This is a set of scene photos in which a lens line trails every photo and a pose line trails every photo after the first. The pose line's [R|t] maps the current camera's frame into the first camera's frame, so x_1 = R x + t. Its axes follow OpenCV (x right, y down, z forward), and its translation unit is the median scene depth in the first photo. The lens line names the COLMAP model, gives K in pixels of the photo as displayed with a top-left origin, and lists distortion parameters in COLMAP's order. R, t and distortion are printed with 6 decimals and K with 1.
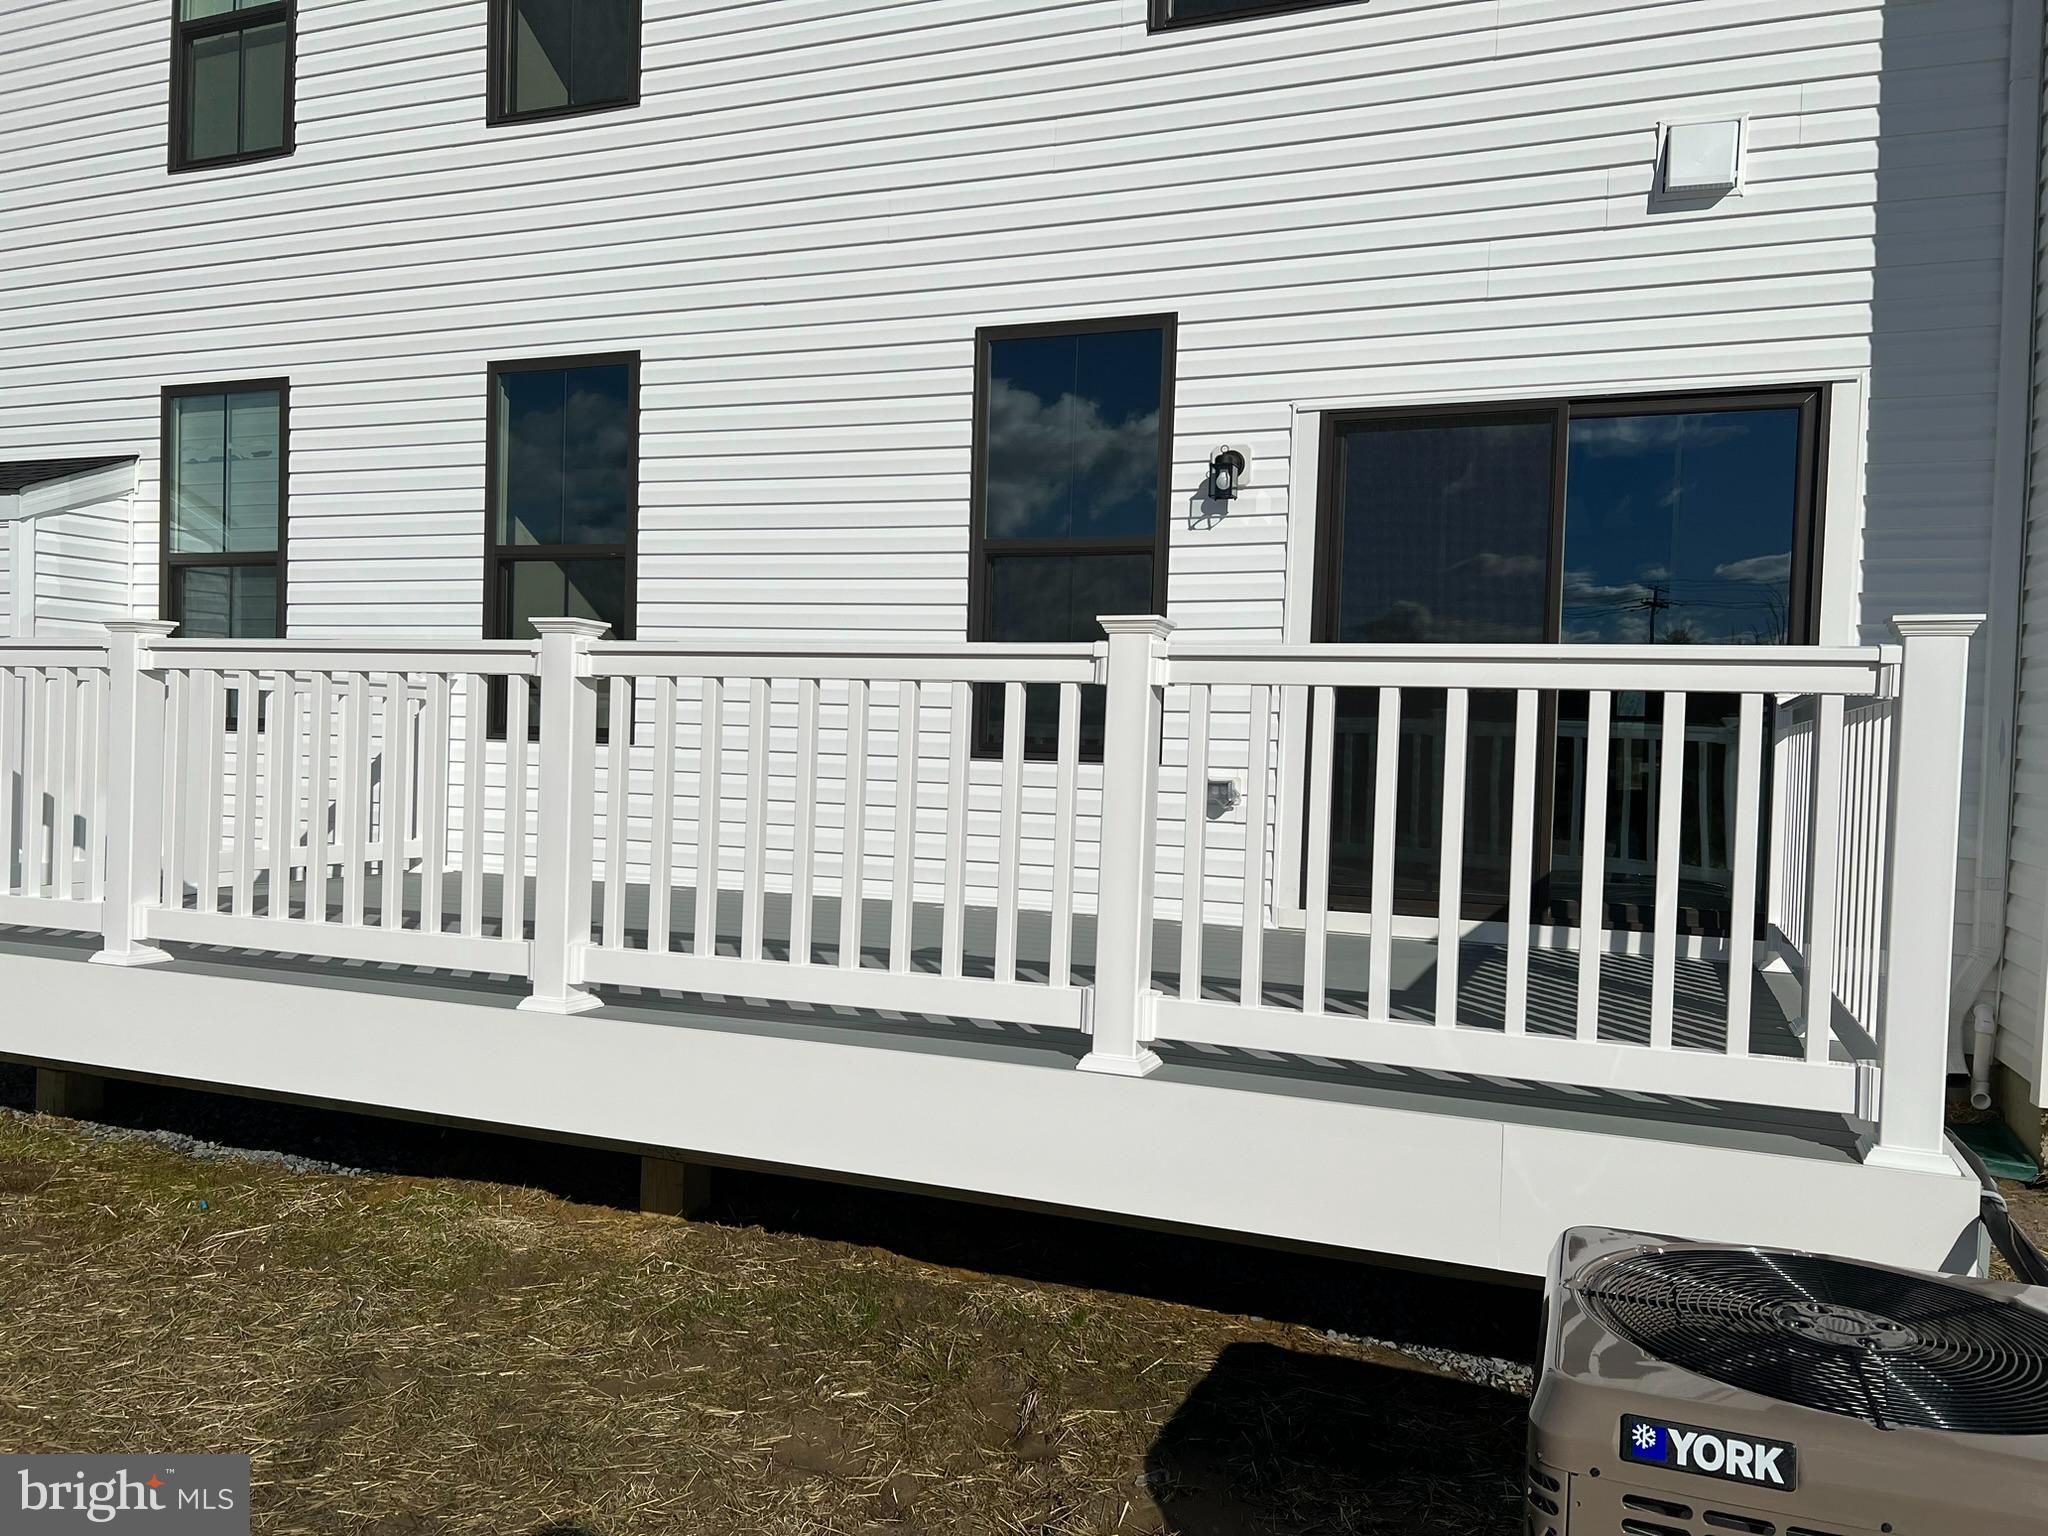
lens RADIAL K [[1556.2, 0, 1022.4], [0, 1556.2, 762.1], [0, 0, 1]] dist [0.059697, -0.045481]
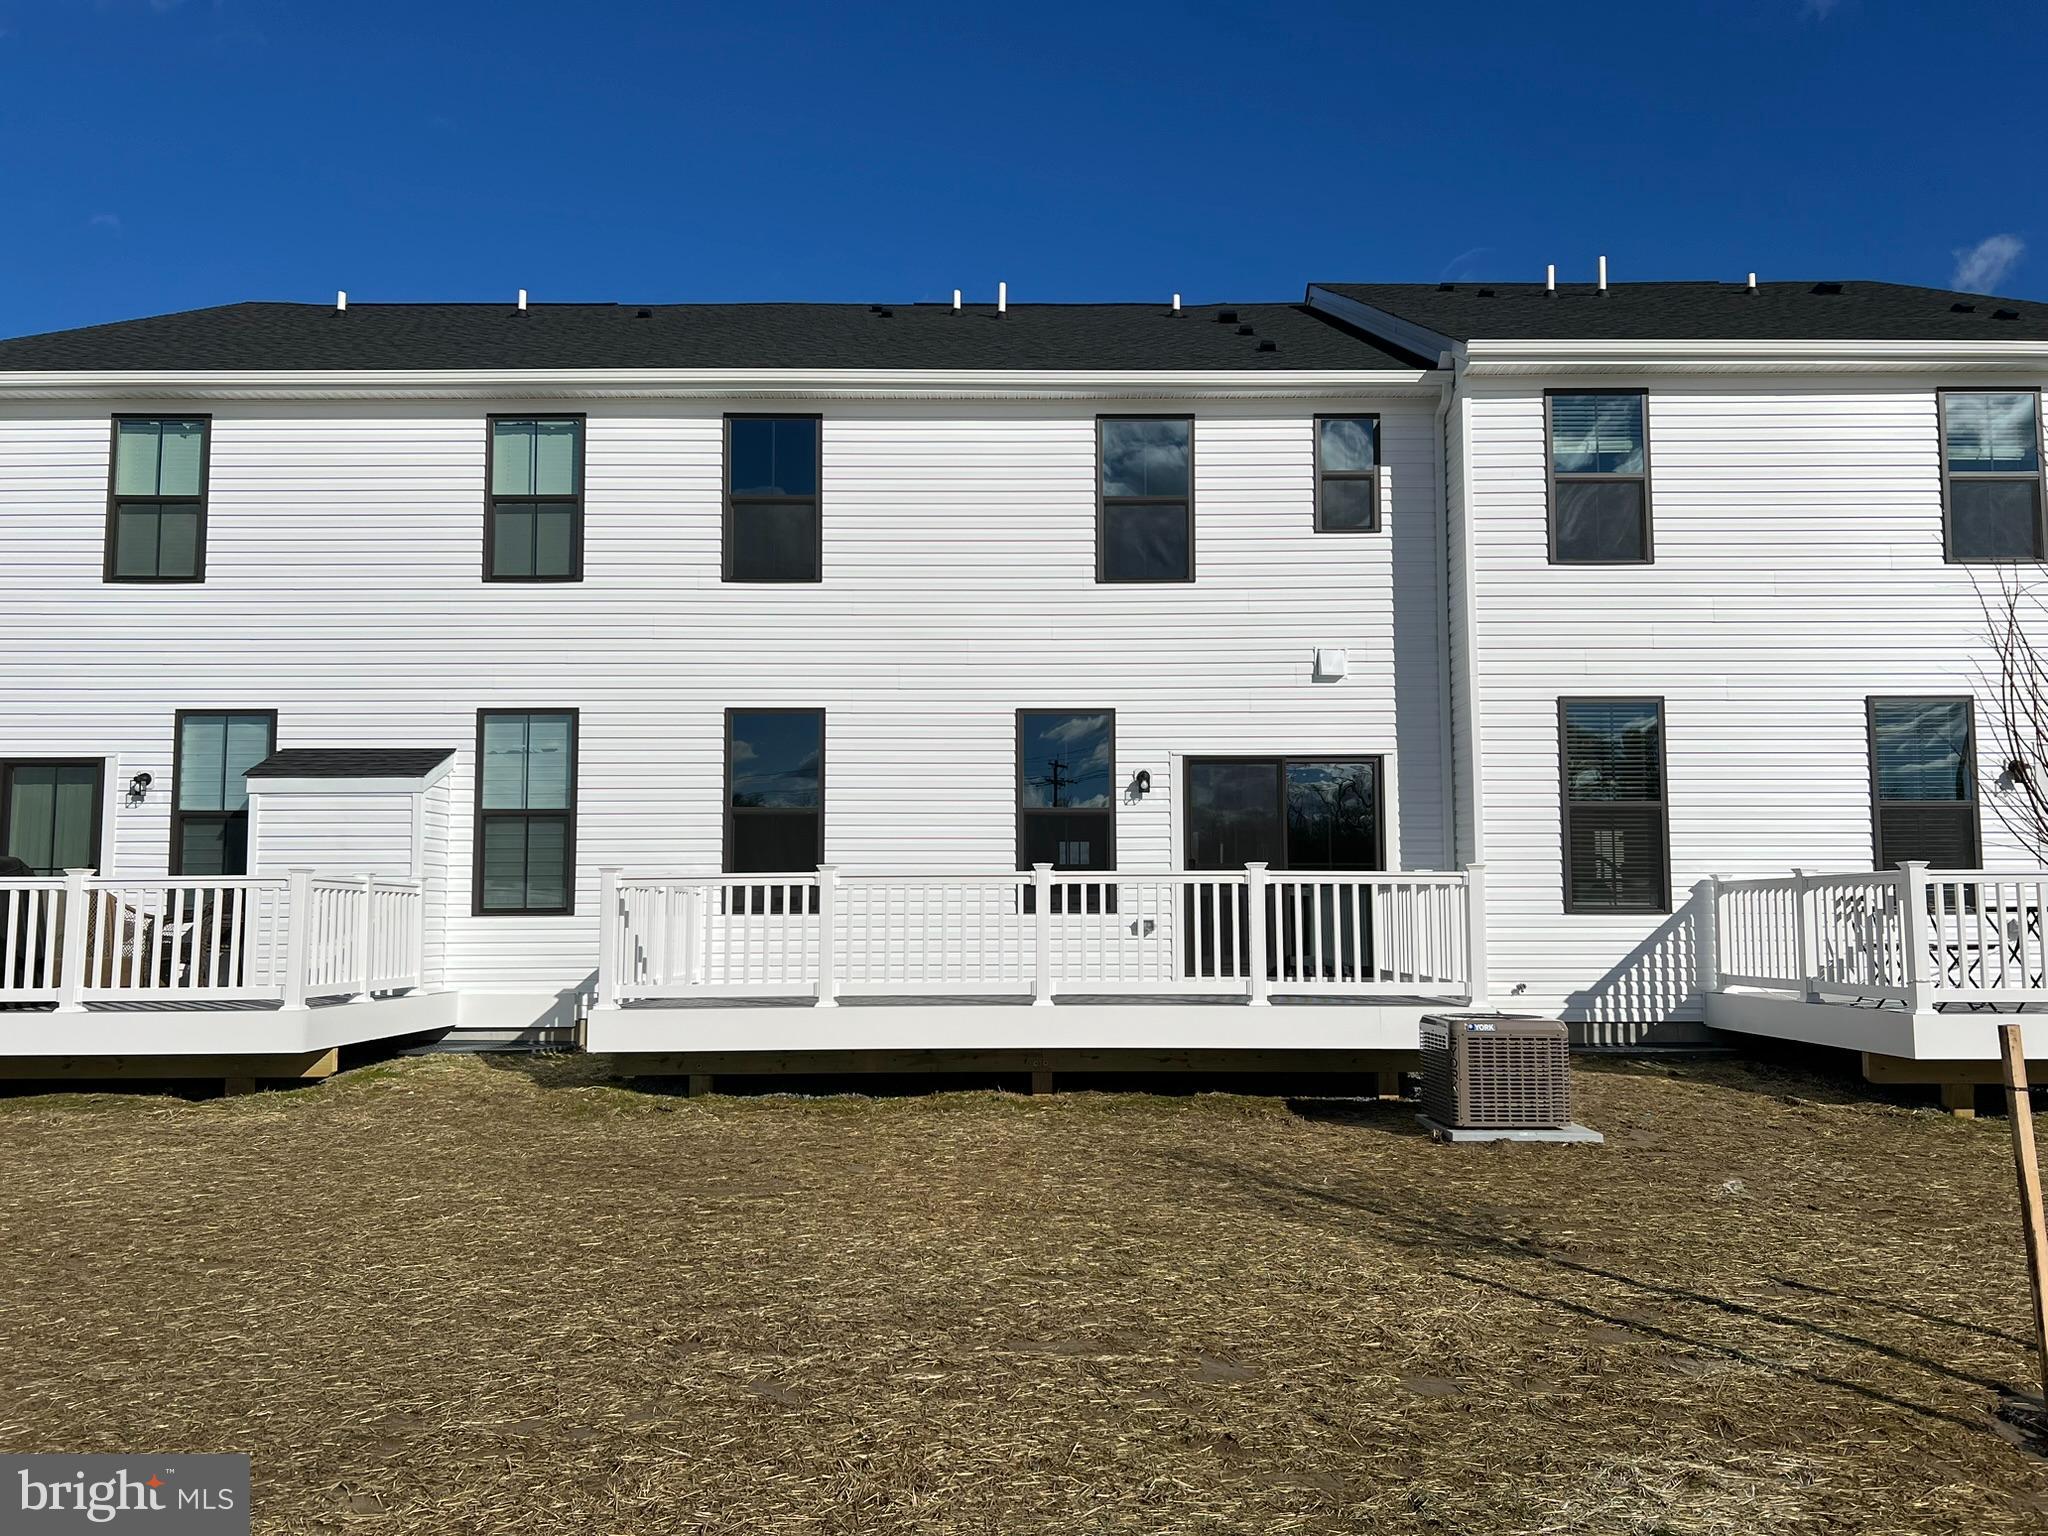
lens RADIAL K [[1556.2, 0, 1028.0], [0, 1556.2, 772.3], [0, 0, 1]] dist [0.059697, -0.045481]
pose [[0.926918, -0.000006, 0.375264, -0.820185], [0.036030, 0.995382, -0.088978, -0.005791], [-0.373531, 0.095996, 0.922637, -0.946018]]
